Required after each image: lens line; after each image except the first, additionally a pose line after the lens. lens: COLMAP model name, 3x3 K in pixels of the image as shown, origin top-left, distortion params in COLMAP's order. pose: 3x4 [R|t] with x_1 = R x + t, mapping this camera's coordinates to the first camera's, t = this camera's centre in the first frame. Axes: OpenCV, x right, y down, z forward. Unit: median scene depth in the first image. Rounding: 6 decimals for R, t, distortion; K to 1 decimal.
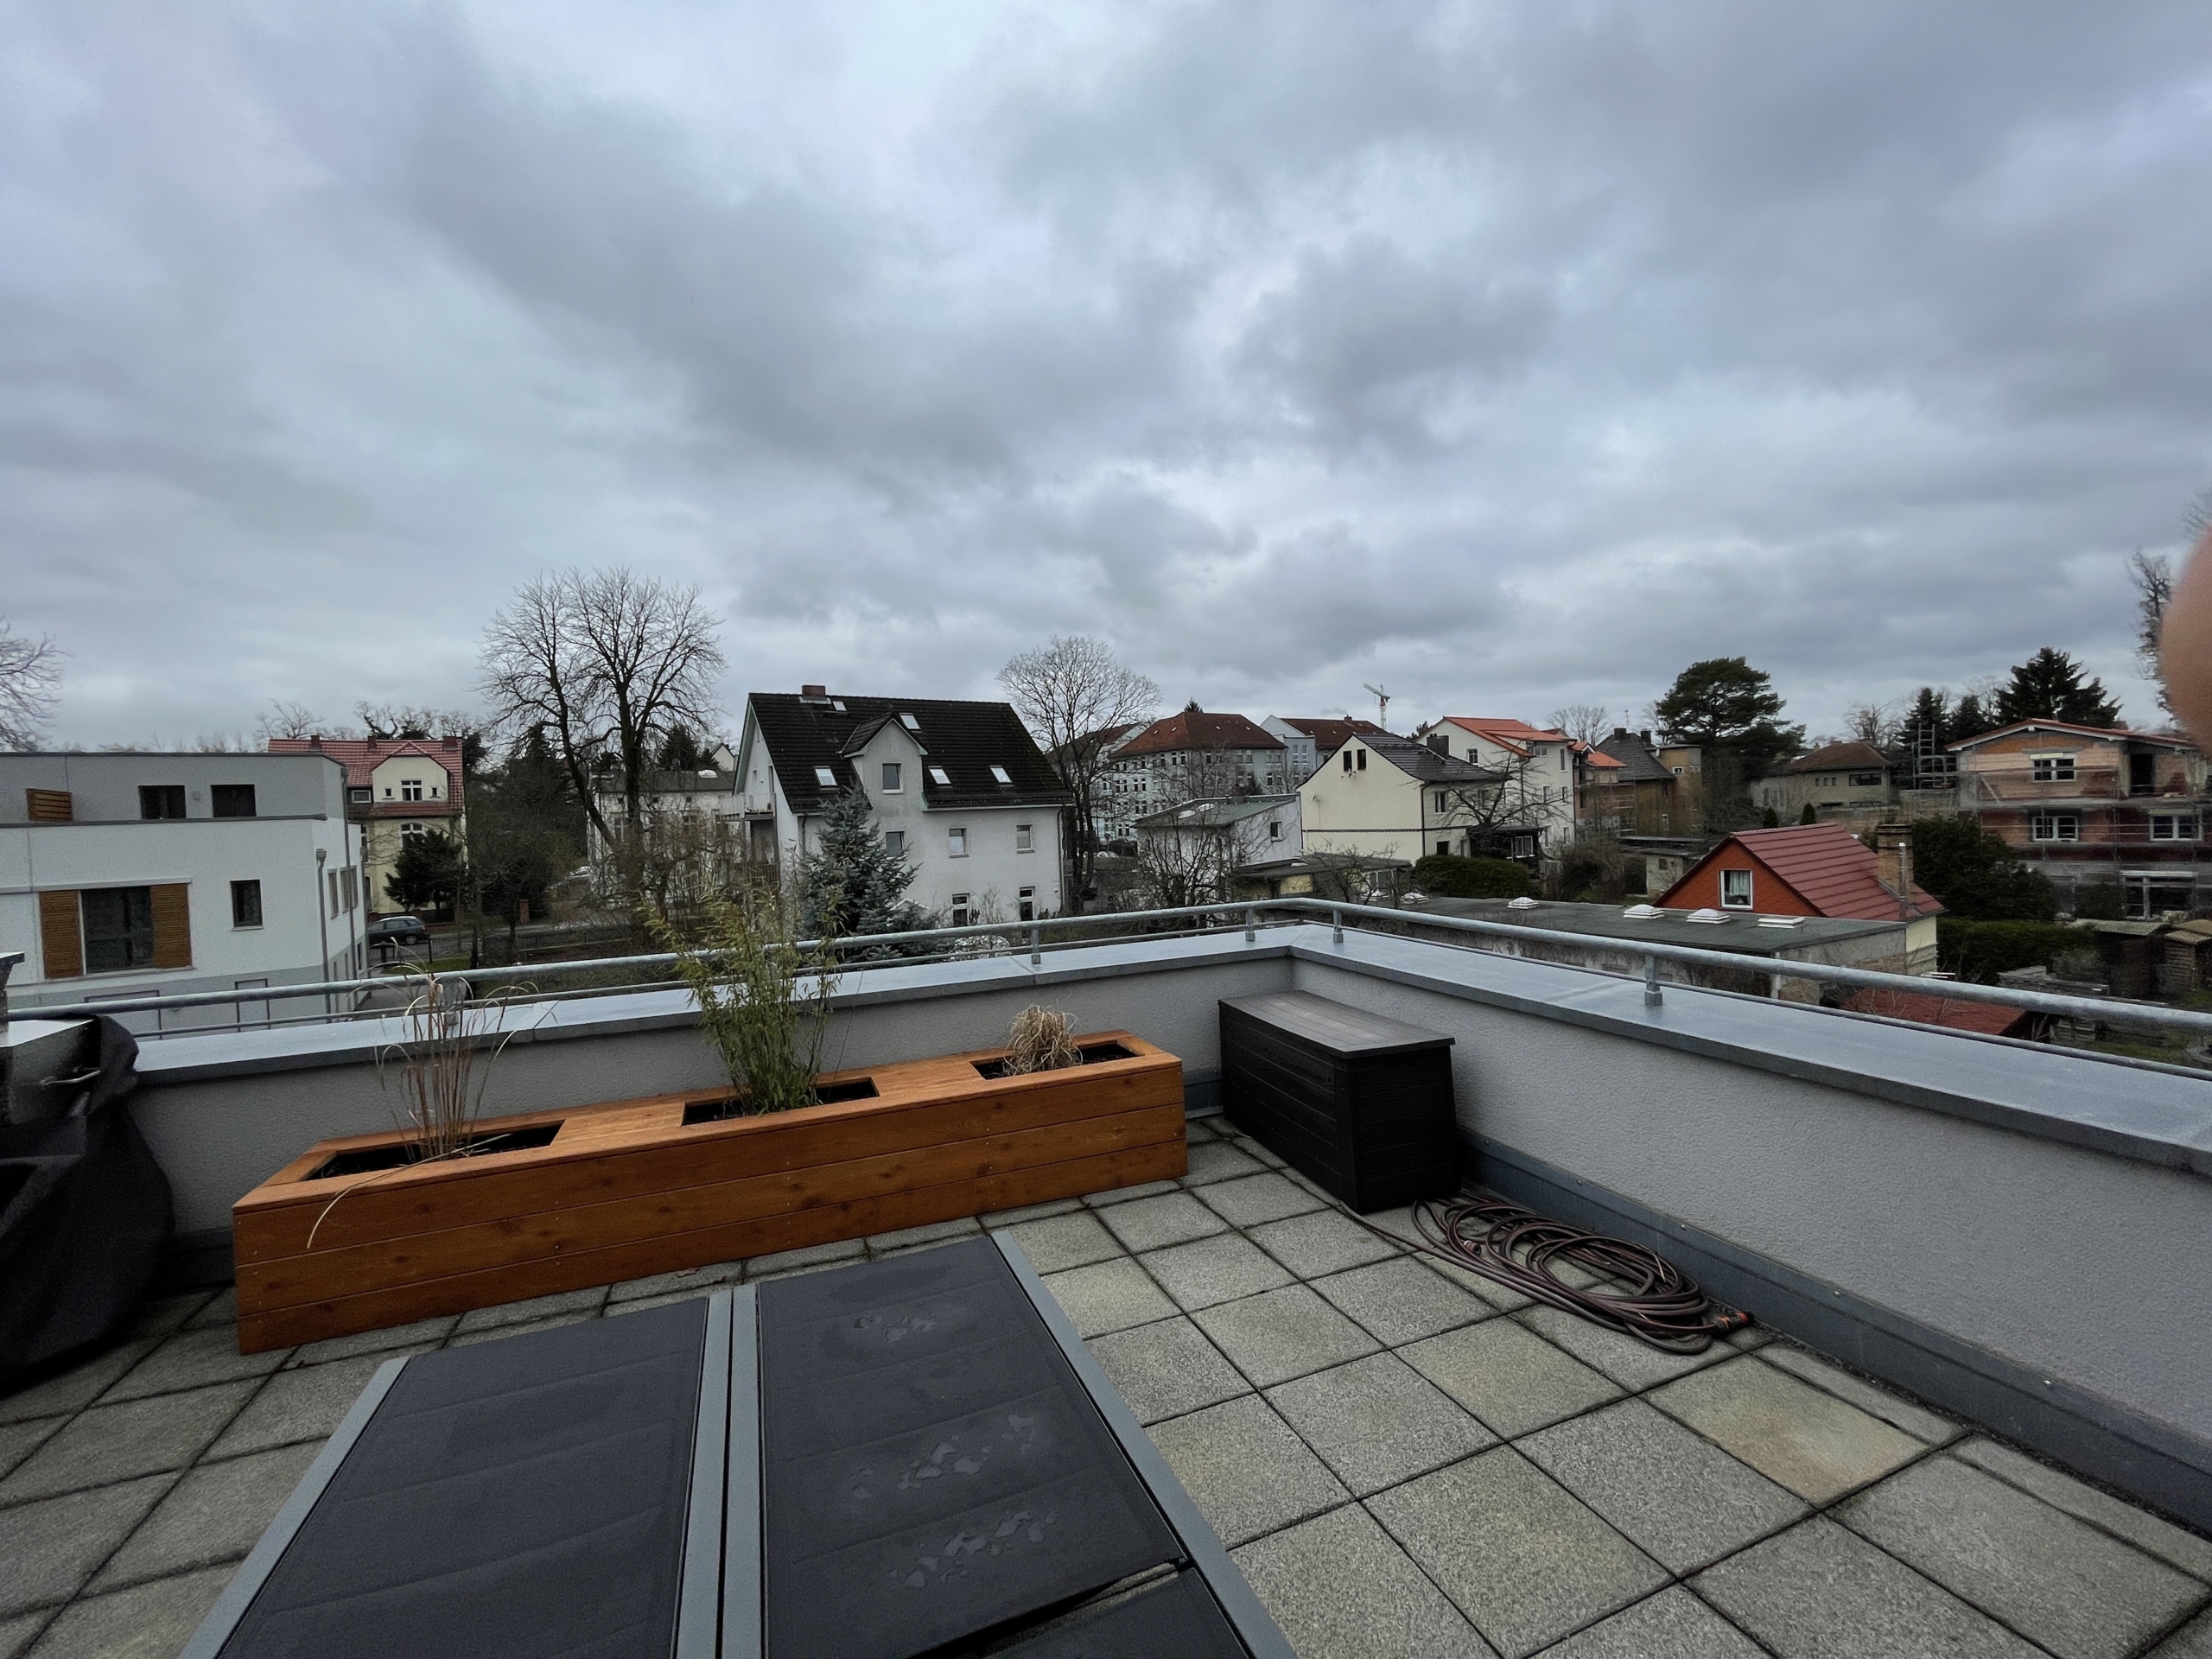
lens RADIAL K [[902.8, 0, 1103.3], [0, 902.8, 832.9], [0, 0, 1]] dist [-0.004550, 0.000980]
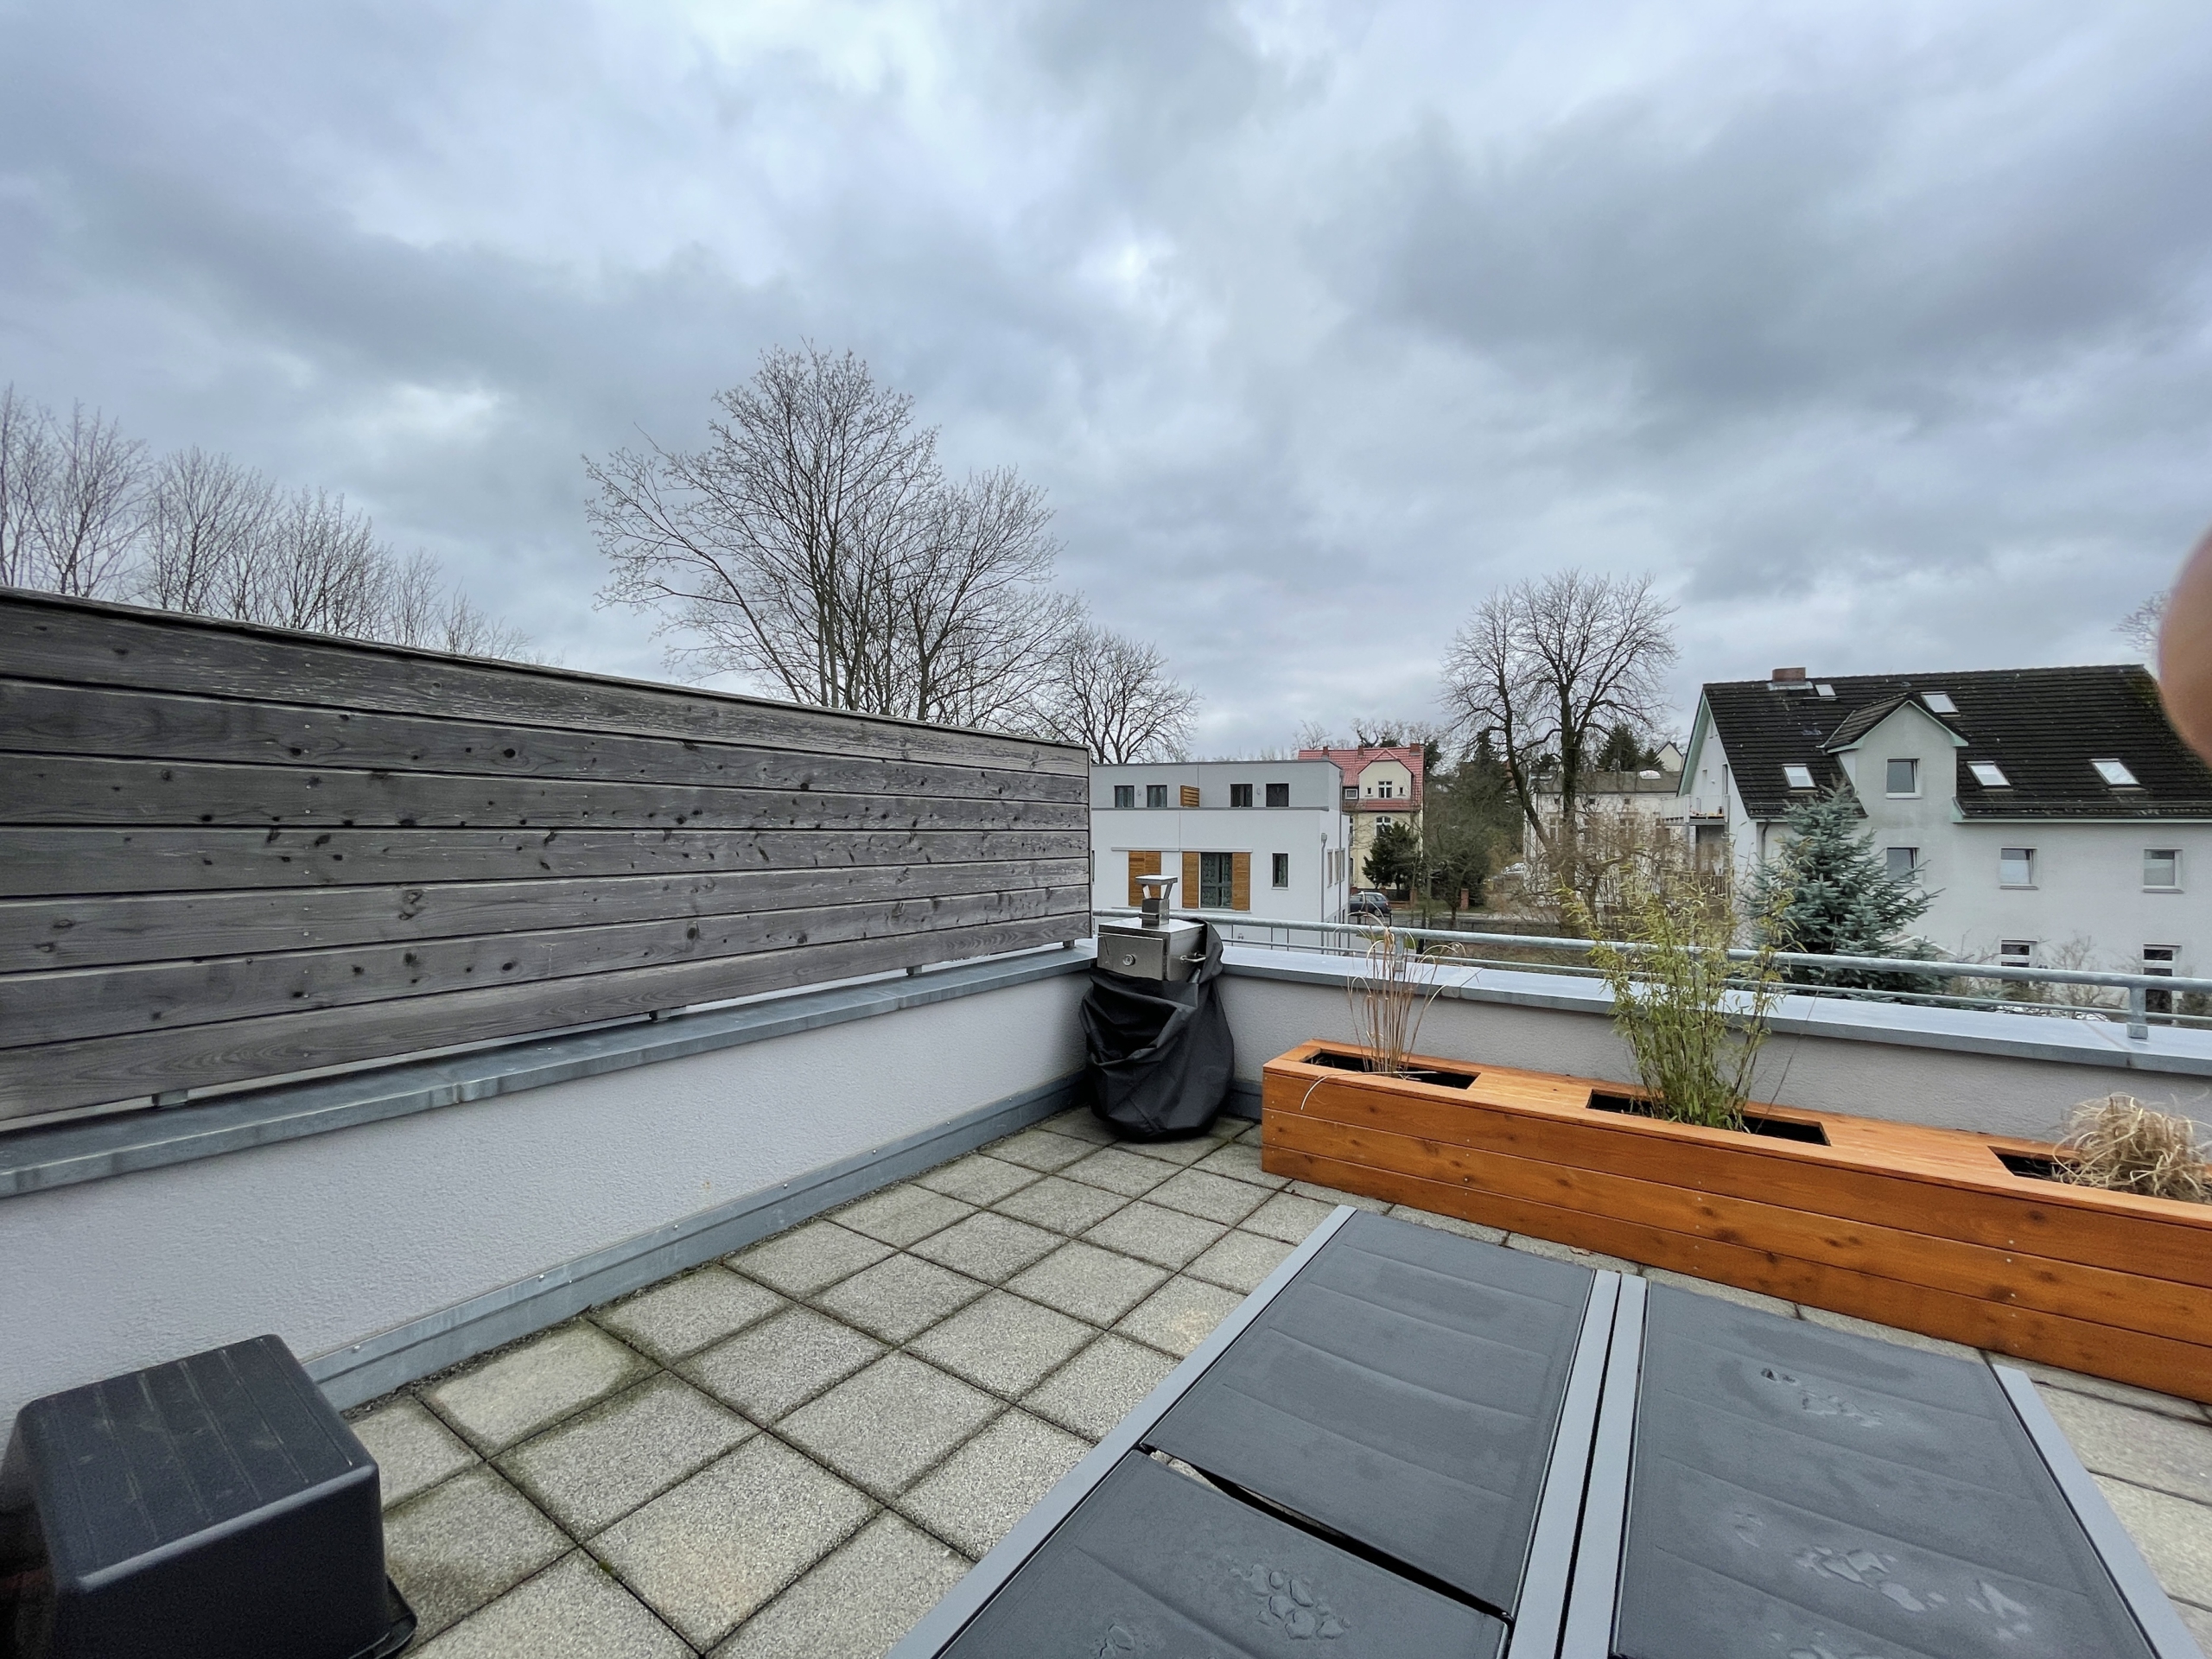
lens RADIAL K [[896.8, 0, 1101.5], [0, 896.8, 829.7], [0, 0, 1]] dist [-0.001610, 0.000322]
pose [[0.572355, 0.046781, -0.818670, 0.005010], [-0.050808, 0.998476, 0.021534, 0.002717], [0.818430, 0.029270, 0.573860, -0.005611]]
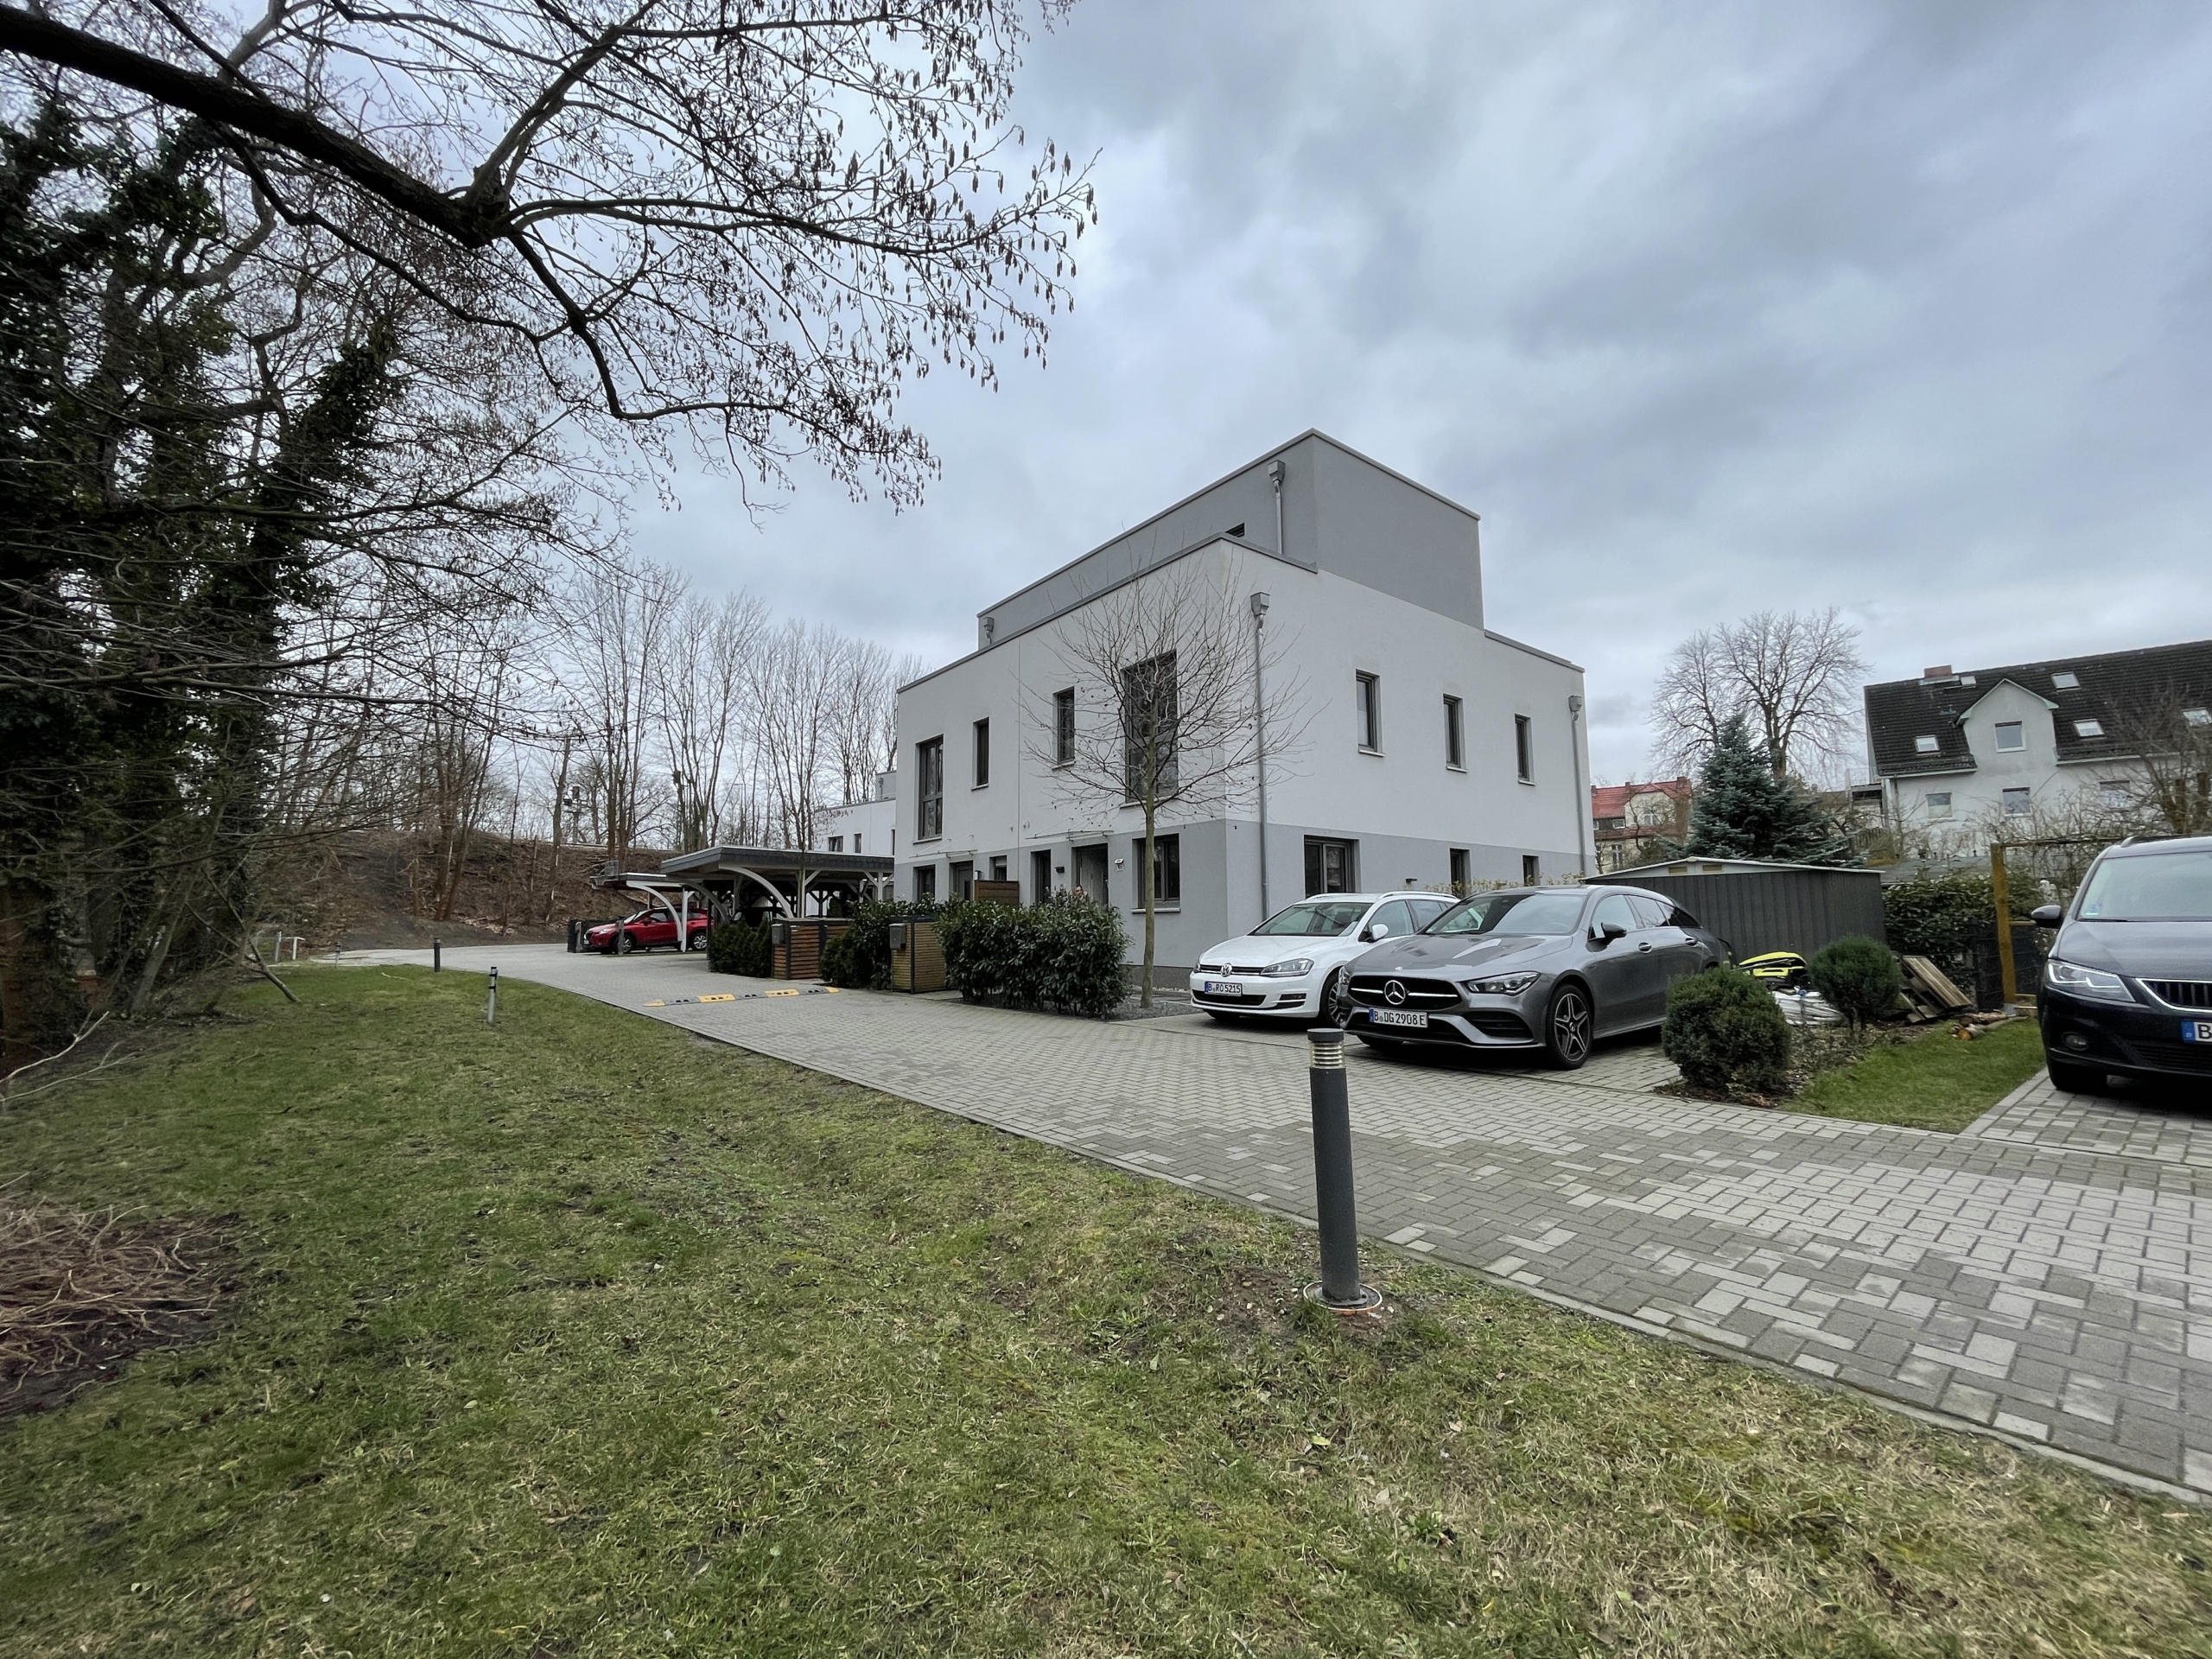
lens RADIAL K [[902.8, 0, 1103.3], [0, 902.8, 832.9], [0, 0, 1]] dist [-0.004550, 0.000980]
pose [[0.294797, -0.060685, -0.953631, 0.719083], [-0.020947, 0.997331, -0.069942, 0.235645], [0.955330, 0.040595, 0.292739, -0.479188]]
